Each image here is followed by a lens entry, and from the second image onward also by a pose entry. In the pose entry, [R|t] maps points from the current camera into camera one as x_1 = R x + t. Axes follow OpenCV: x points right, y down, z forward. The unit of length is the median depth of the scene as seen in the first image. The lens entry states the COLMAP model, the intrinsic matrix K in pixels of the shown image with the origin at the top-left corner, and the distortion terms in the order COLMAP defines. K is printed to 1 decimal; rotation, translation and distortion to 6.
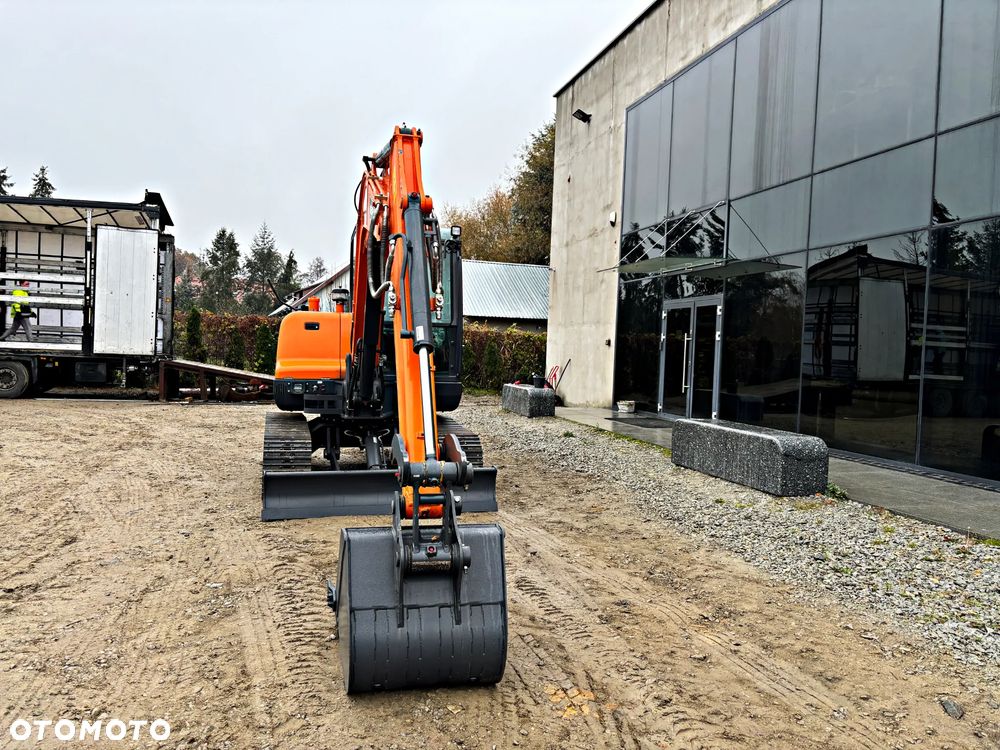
lens RADIAL K [[756.3, 0, 497.2], [0, 756.3, 372.9], [0, 0, 1]] dist [0.050022, -0.061601]
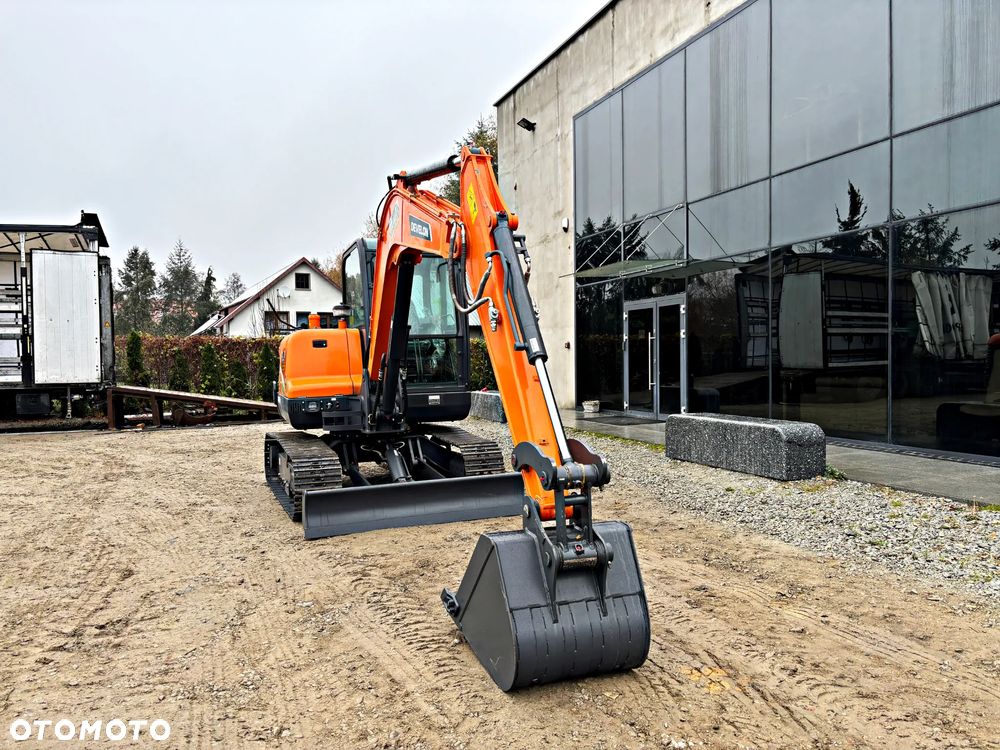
lens RADIAL K [[755.4, 0, 496.9], [0, 755.4, 378.7], [0, 0, 1]] dist [0.050965, -0.063069]
pose [[0.993495, -0.055236, 0.099586, -0.067749], [0.055334, 0.998466, 0.001787, -0.002660], [-0.099532, 0.003735, 0.995027, -0.010370]]
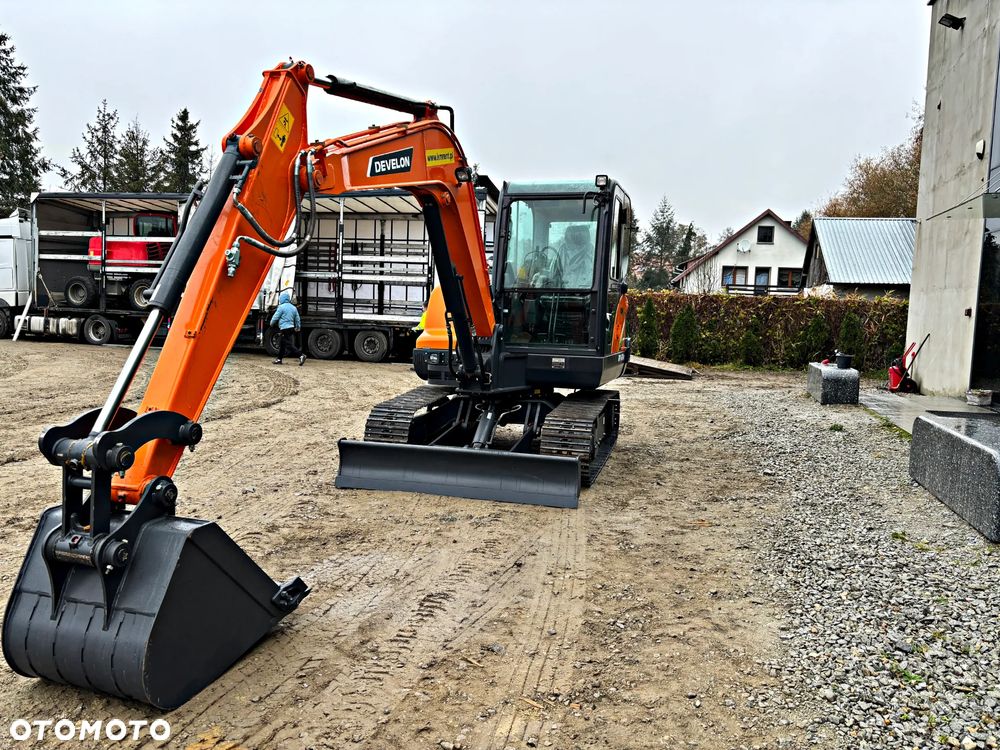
lens RADIAL K [[756.3, 0, 497.2], [0, 756.3, 372.9], [0, 0, 1]] dist [0.050022, -0.061601]
pose [[0.856604, 0.036949, -0.514649, 0.178597], [-0.019283, 0.999028, 0.039631, -0.000728], [0.515613, -0.024024, 0.856485, 0.115926]]
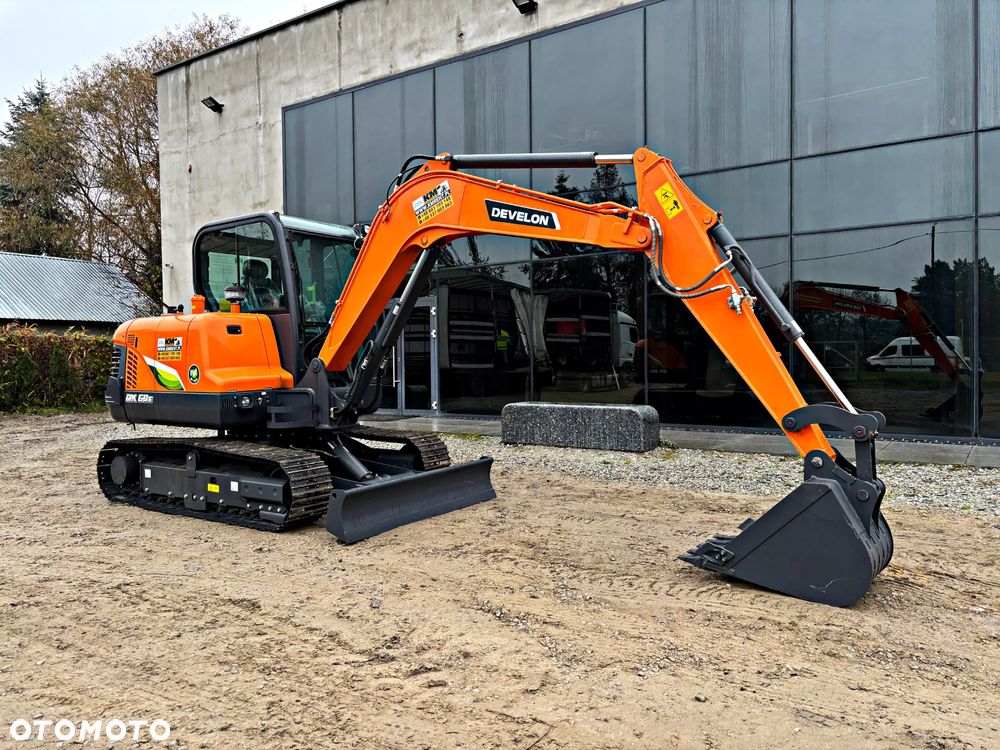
lens RADIAL K [[752.4, 0, 498.2], [0, 752.4, 372.4], [0, 0, 1]] dist [0.050283, -0.061414]
pose [[0.762224, -0.057574, 0.644748, -0.340246], [0.058605, 0.998084, 0.019843, -0.007783], [-0.644655, 0.022661, 0.764137, 0.090476]]
